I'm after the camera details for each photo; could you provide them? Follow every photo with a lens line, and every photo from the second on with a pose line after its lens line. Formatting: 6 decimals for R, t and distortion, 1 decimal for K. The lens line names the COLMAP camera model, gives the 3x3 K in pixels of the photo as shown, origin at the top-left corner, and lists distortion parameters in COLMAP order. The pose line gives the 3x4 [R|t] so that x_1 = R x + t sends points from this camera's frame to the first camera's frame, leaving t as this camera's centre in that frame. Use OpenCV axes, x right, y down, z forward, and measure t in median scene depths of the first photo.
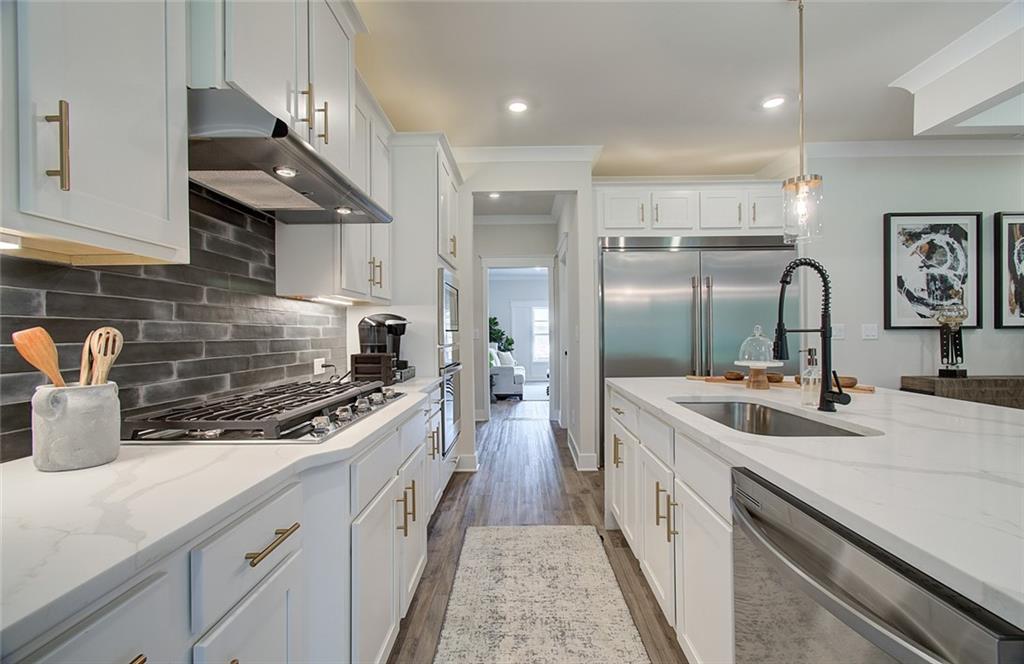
lens RADIAL K [[445.2, 0, 515.3], [0, 445.2, 325.6], [0, 0, 1]] dist [0.004205, 0.000276]
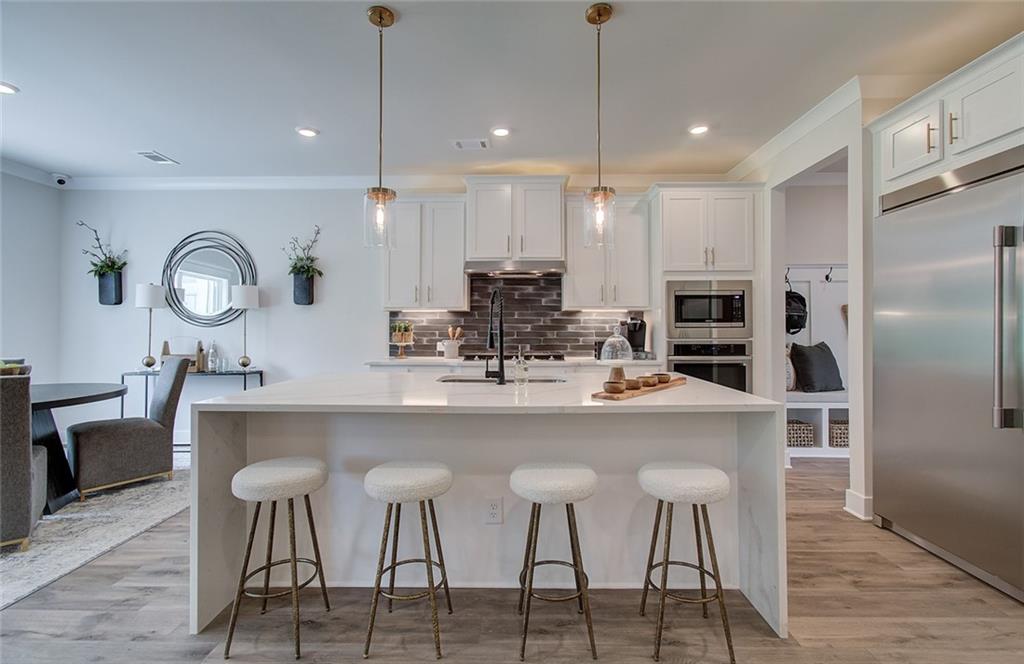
lens RADIAL K [[445.2, 0, 515.3], [0, 445.2, 325.6], [0, 0, 1]] dist [0.004205, 0.000276]
pose [[-0.000151, 0.002744, -0.999996, 1.743391], [0.019420, 0.999808, 0.002741, -0.006667], [0.999811, -0.019419, -0.000205, 0.822361]]
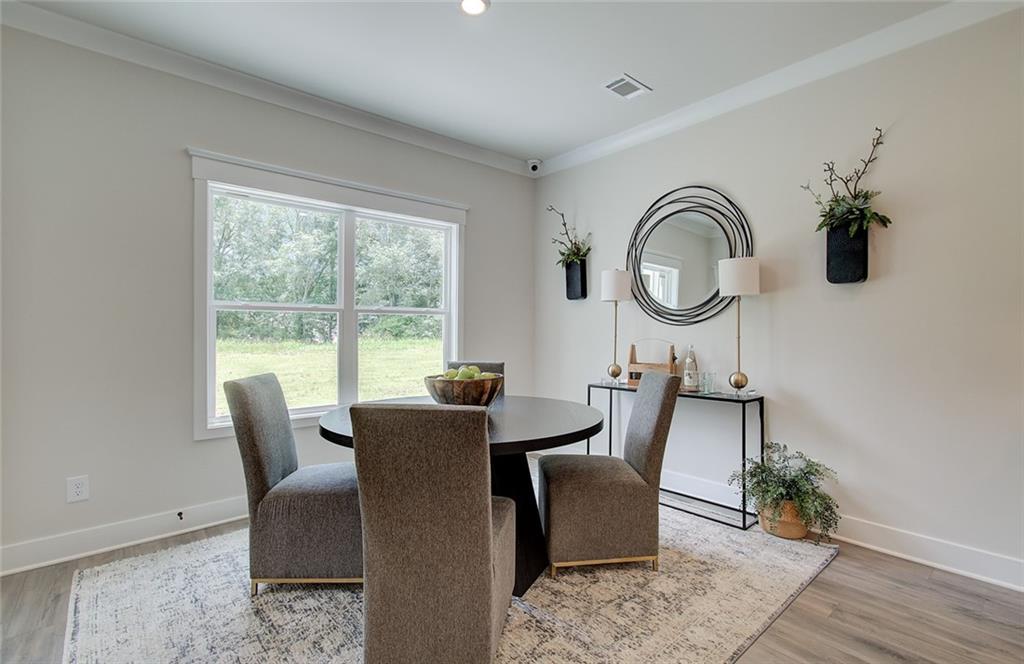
lens RADIAL K [[473.6, 0, 519.5], [0, 473.6, 327.6], [0, 0, 1]] dist [0.001036, 0.000118]
pose [[-0.740563, -0.000402, -0.671987, 0.997199], [0.013628, 0.999785, -0.015617, 0.002157], [0.671849, -0.020723, -0.740398, 0.087686]]
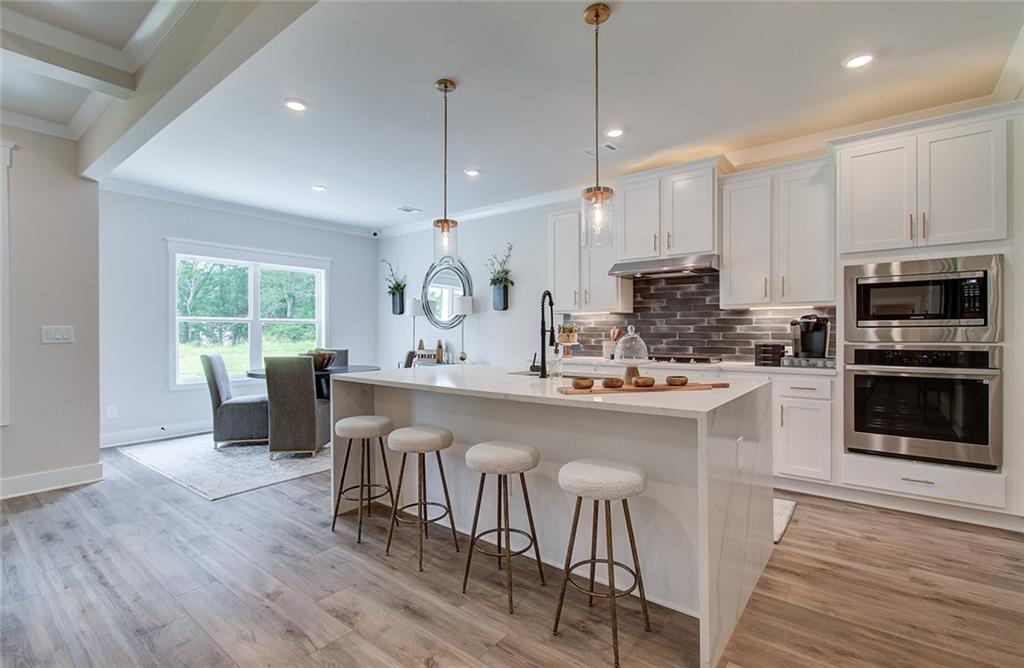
lens RADIAL K [[475.1, 0, 517.4], [0, 475.1, 327.6], [0, 0, 1]] dist [0.001520, 0.000933]
pose [[-0.606389, -0.001549, -0.795167, 1.715605], [0.019344, 0.999673, -0.016699, 0.027795], [0.794933, -0.025508, -0.606161, 1.598555]]
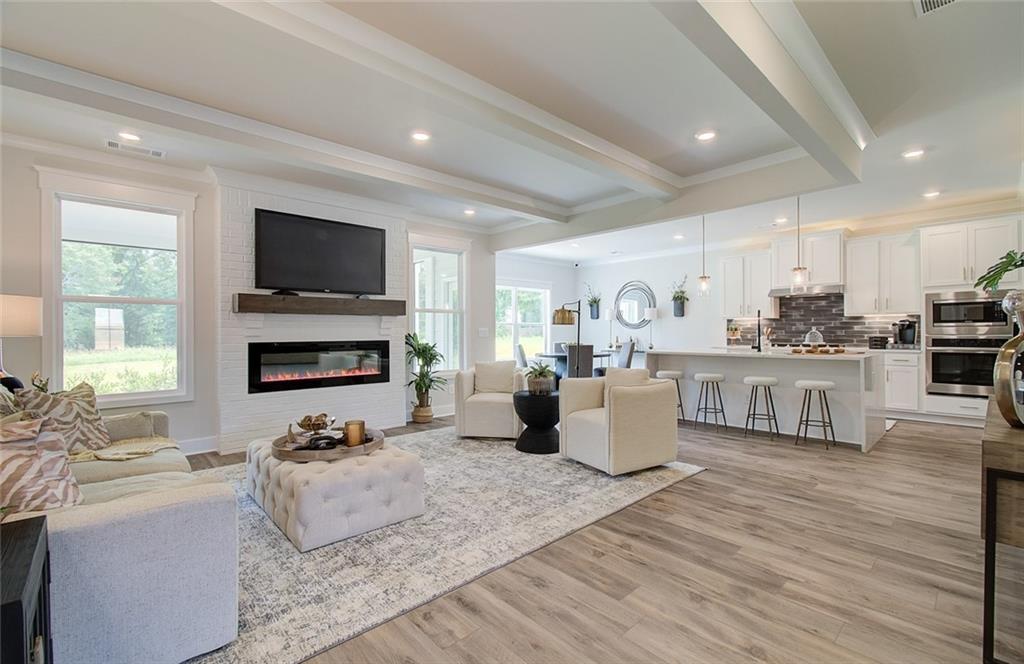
lens RADIAL K [[445.2, 0, 515.3], [0, 445.2, 325.6], [0, 0, 1]] dist [0.004205, 0.000276]
pose [[-0.724808, -0.002415, -0.688947, 3.558941], [0.020656, 0.999468, -0.025235, 0.031286], [0.688641, -0.032522, -0.724373, 1.760174]]
